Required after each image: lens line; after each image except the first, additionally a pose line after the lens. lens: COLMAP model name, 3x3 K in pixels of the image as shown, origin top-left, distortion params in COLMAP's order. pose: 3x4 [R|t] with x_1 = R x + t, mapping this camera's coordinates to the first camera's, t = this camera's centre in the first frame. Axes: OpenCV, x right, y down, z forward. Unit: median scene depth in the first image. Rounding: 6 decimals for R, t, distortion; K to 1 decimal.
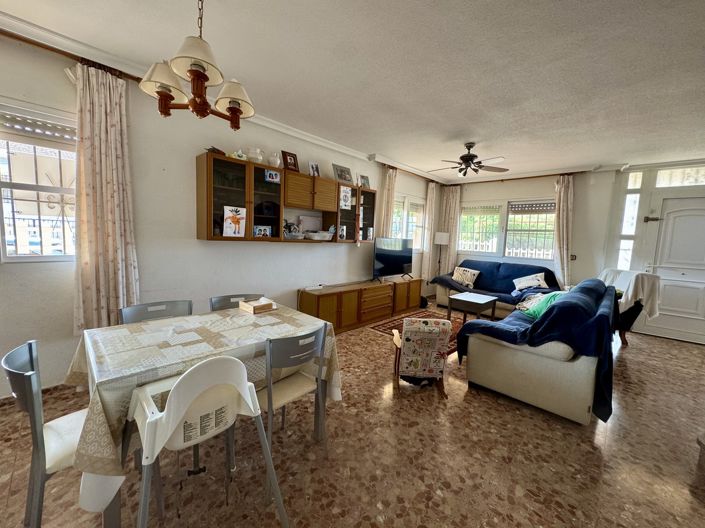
lens RADIAL K [[281.6, 0, 352.5], [0, 281.6, 264.0], [0, 0, 1]] dist [-0.002868, -0.000052]
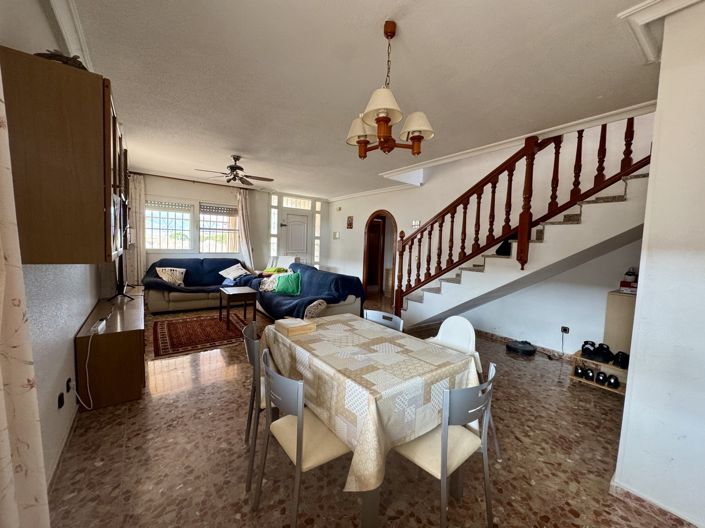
lens RADIAL K [[281.6, 0, 352.5], [0, 281.6, 264.0], [0, 0, 1]] dist [-0.002868, -0.000052]
pose [[0.158196, -0.108155, 0.981467, -0.563315], [0.069493, 0.992738, 0.098196, -0.062873], [-0.984959, 0.052671, 0.164563, 0.312524]]
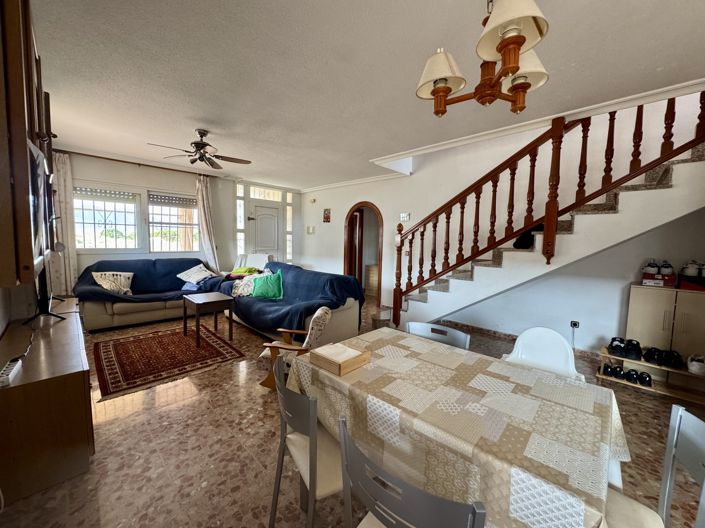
lens RADIAL K [[281.6, 0, 352.5], [0, 281.6, 264.0], [0, 0, 1]] dist [-0.002868, -0.000052]
pose [[0.003005, -0.126742, 0.991931, -0.447942], [0.078158, 0.988931, 0.126122, -0.066827], [-0.996936, 0.077149, 0.012877, 0.452439]]
